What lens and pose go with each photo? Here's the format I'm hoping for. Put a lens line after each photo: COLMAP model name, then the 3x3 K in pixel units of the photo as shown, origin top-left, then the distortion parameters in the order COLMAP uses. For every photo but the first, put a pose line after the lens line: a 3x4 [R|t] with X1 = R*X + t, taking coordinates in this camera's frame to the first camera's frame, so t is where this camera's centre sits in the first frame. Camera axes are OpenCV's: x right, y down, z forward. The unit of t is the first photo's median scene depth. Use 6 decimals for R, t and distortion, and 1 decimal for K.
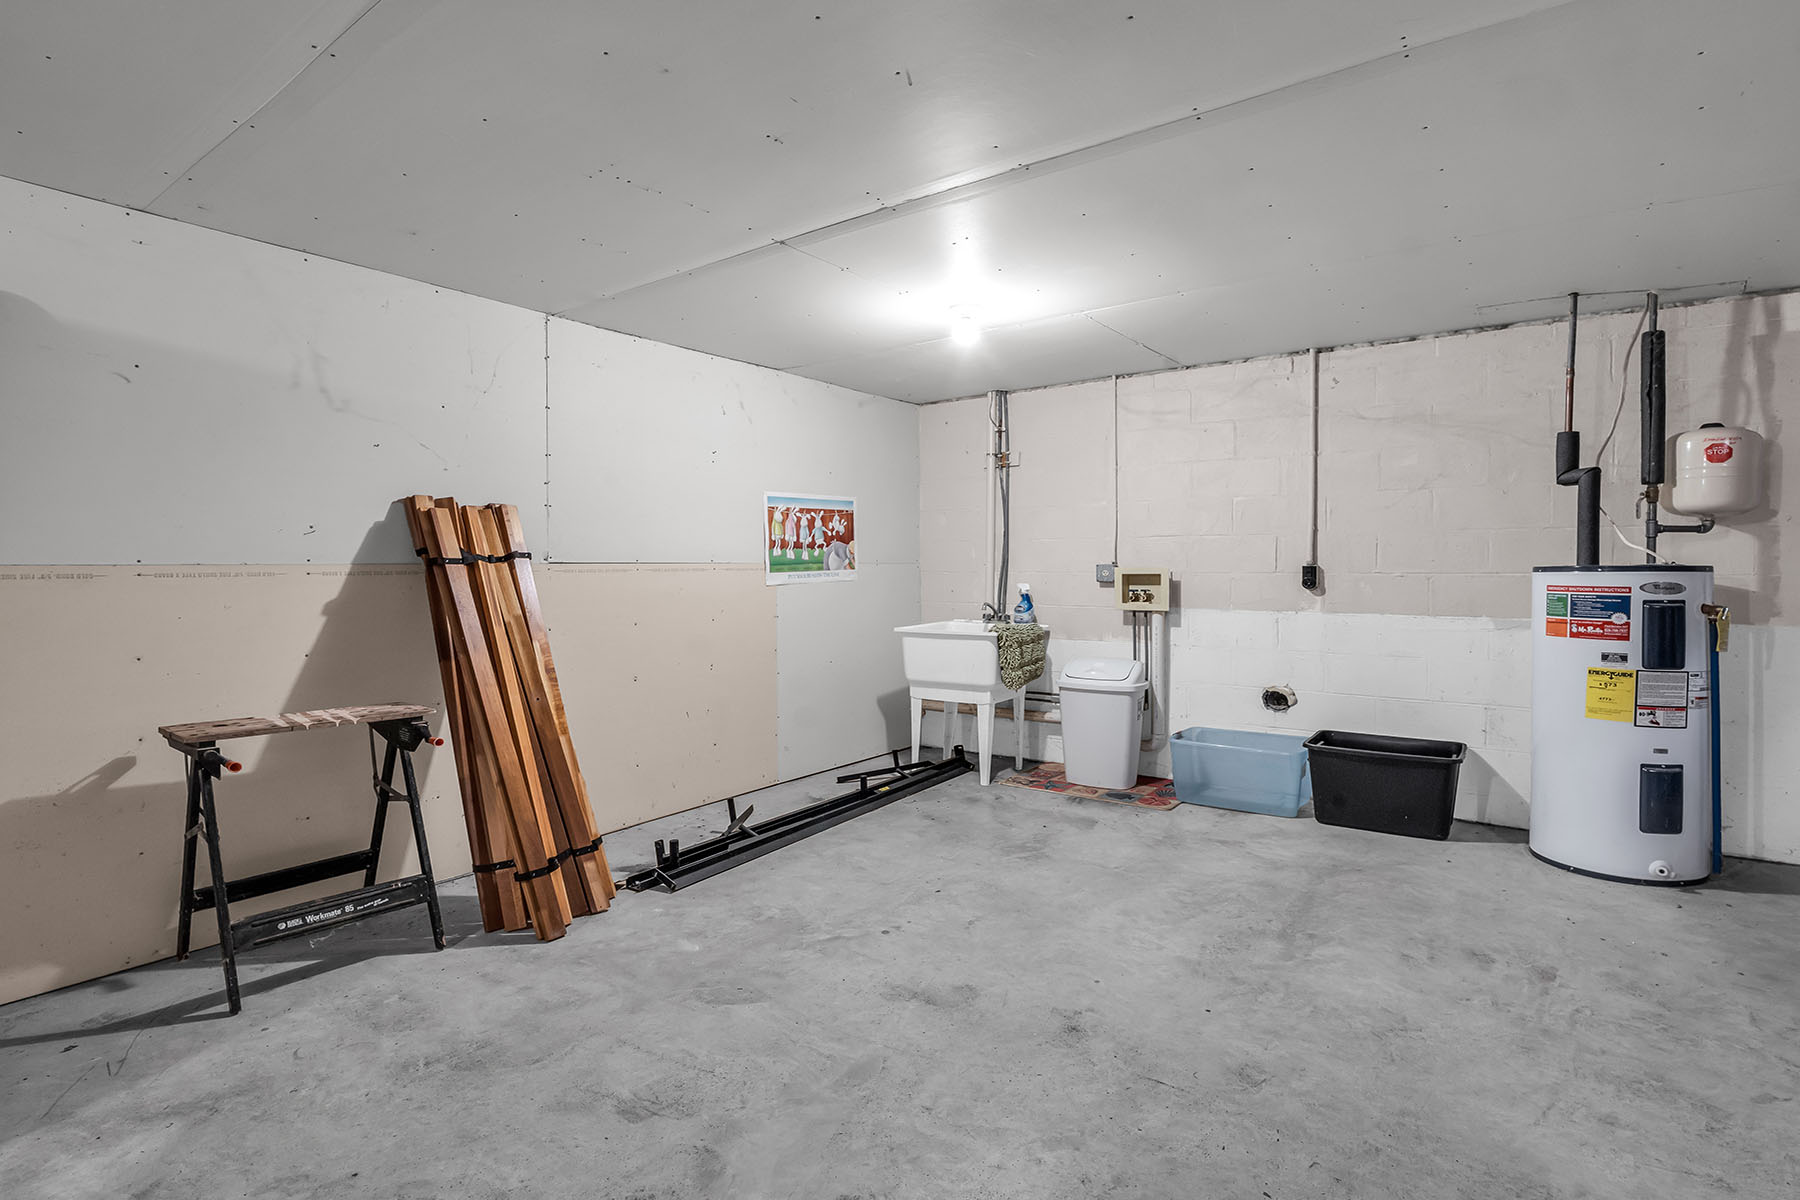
lens RADIAL K [[891.0, 0, 897.0], [0, 891.0, 583.2], [0, 0, 1]] dist [-0.002284, -0.009421]
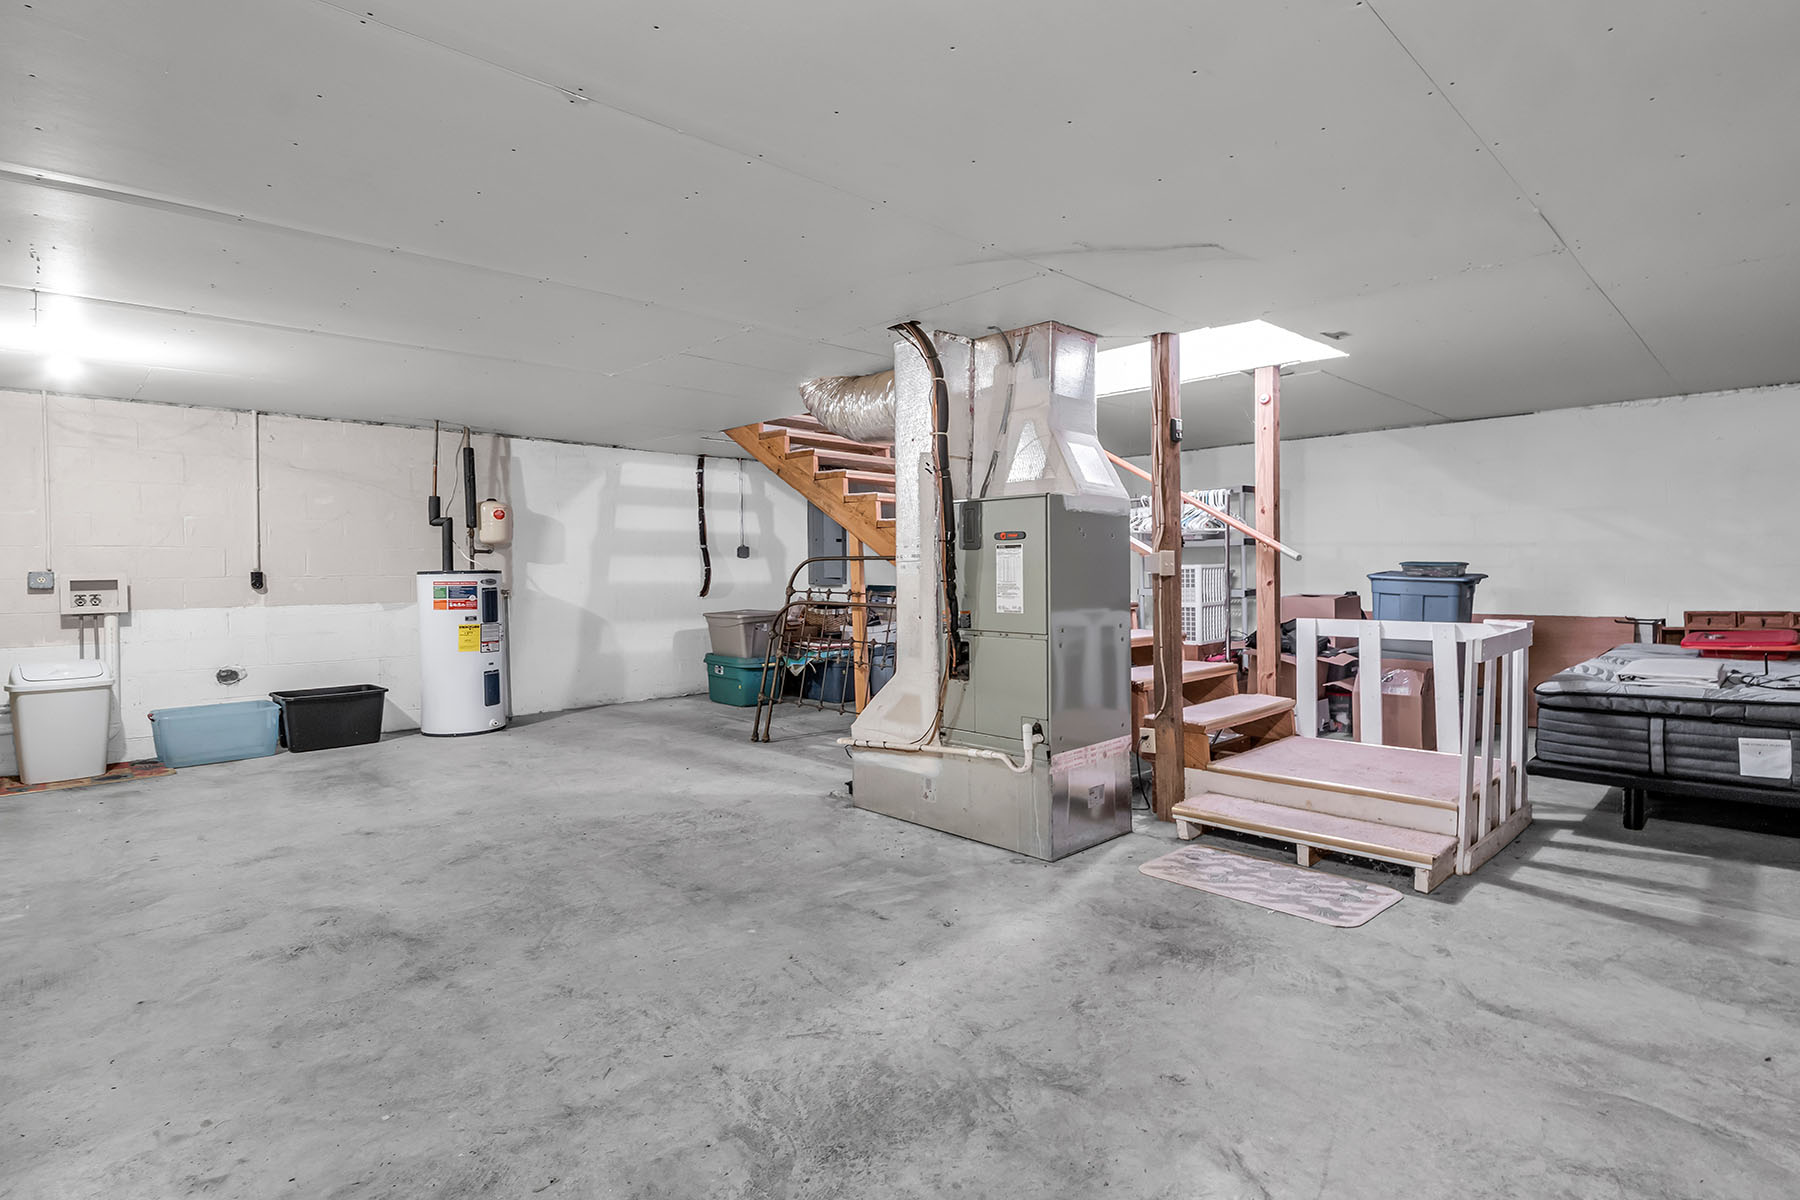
lens RADIAL K [[891.0, 0, 897.0], [0, 891.0, 583.2], [0, 0, 1]] dist [-0.002284, -0.009421]
pose [[0.162667, -0.015791, 0.986555, -0.886086], [0.025417, 0.999607, 0.011810, 0.007701], [-0.986354, 0.023154, 0.163004, -0.215059]]
